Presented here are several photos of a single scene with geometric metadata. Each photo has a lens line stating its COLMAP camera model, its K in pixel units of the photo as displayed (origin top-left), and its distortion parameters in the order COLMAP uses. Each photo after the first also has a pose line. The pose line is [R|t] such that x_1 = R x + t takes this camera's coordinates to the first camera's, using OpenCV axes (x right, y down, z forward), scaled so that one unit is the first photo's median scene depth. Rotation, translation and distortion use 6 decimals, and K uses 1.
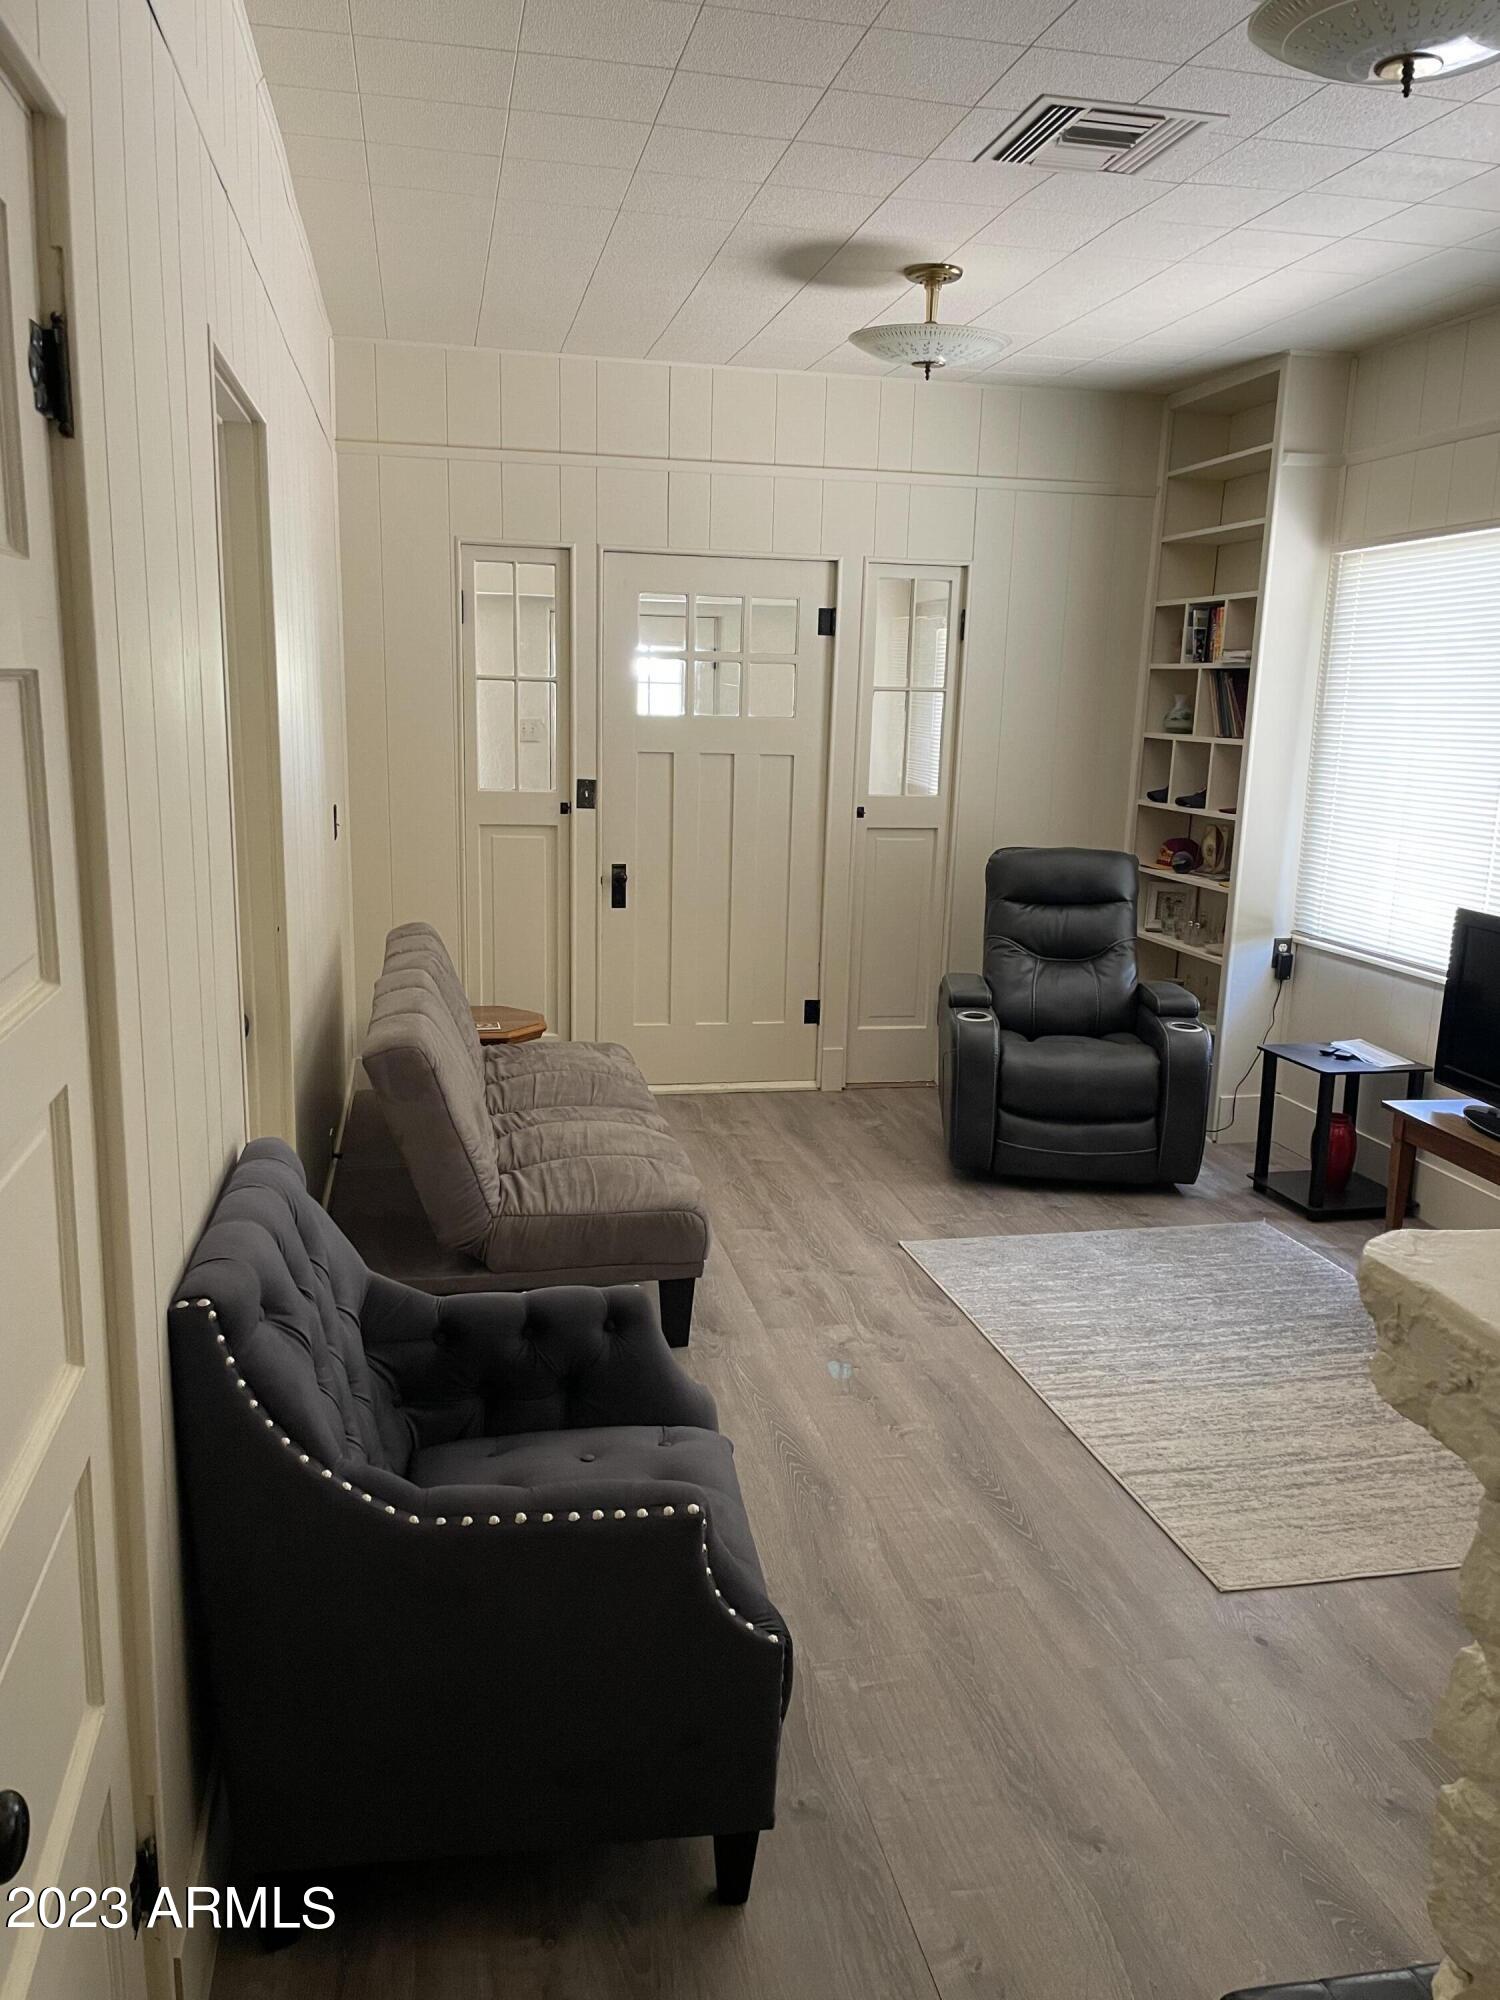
lens RADIAL K [[1518.5, 0, 747.8], [0, 1518.5, 1000.8], [0, 0, 1]] dist [0.010774, 0.001131]
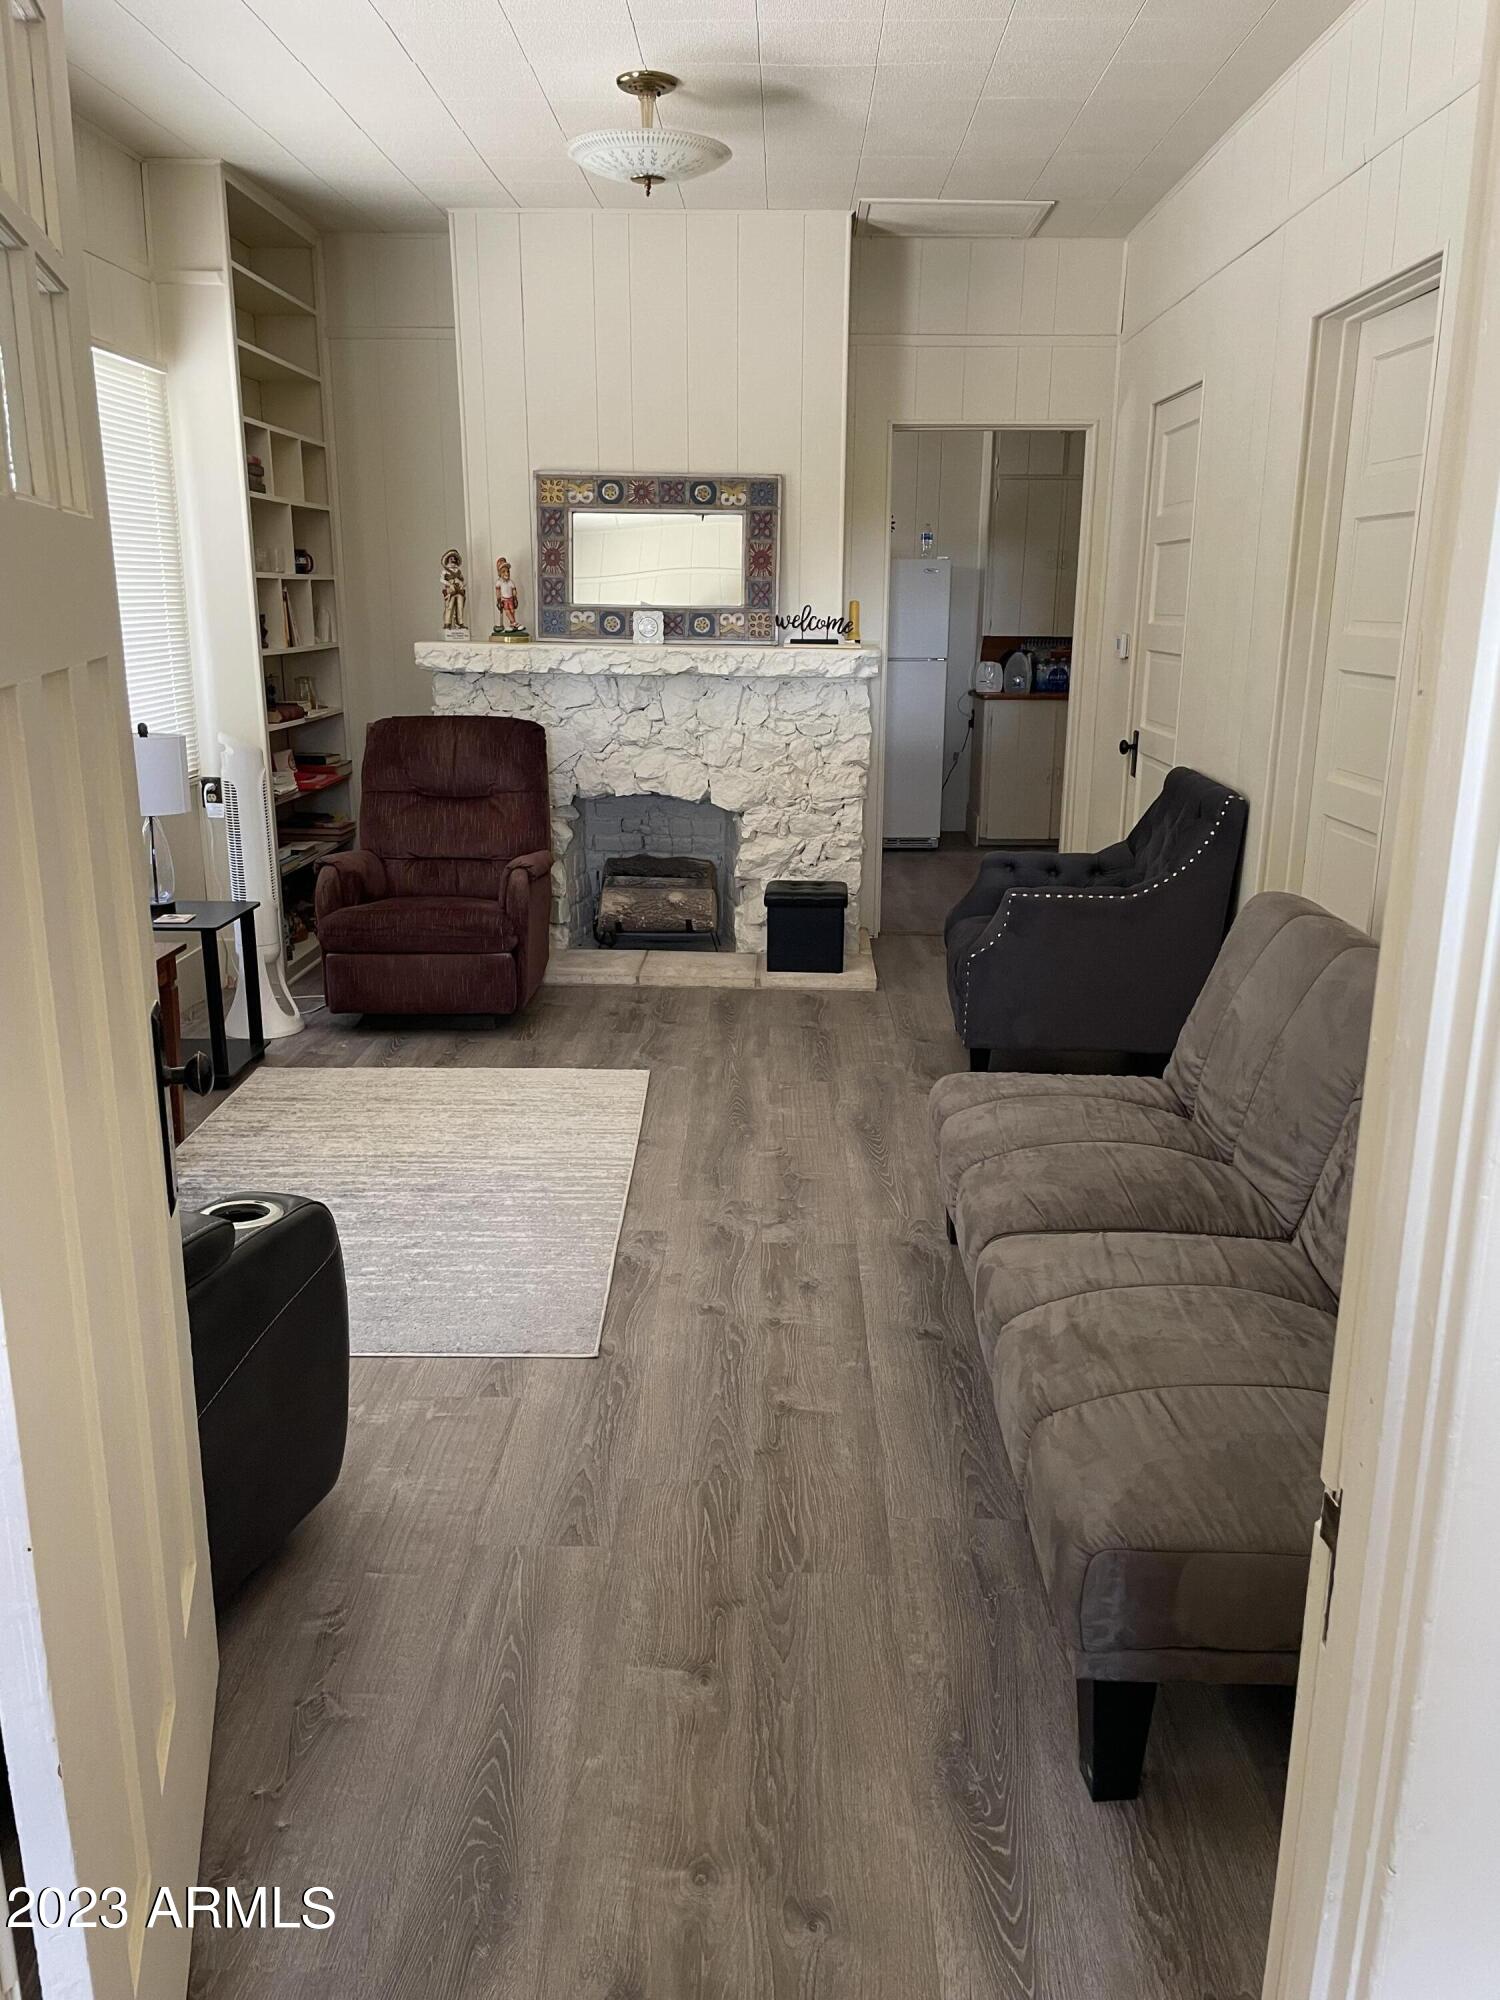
lens RADIAL K [[1518.5, 0, 749.1], [0, 1518.5, 999.2], [0, 0, 1]] dist [0.010774, 0.001131]
pose [[-0.974685, -0.077972, 0.209545, -0.098510], [0.023276, 0.896742, 0.441942, -0.294438], [-0.222367, 0.435632, -0.872226, 1.671583]]
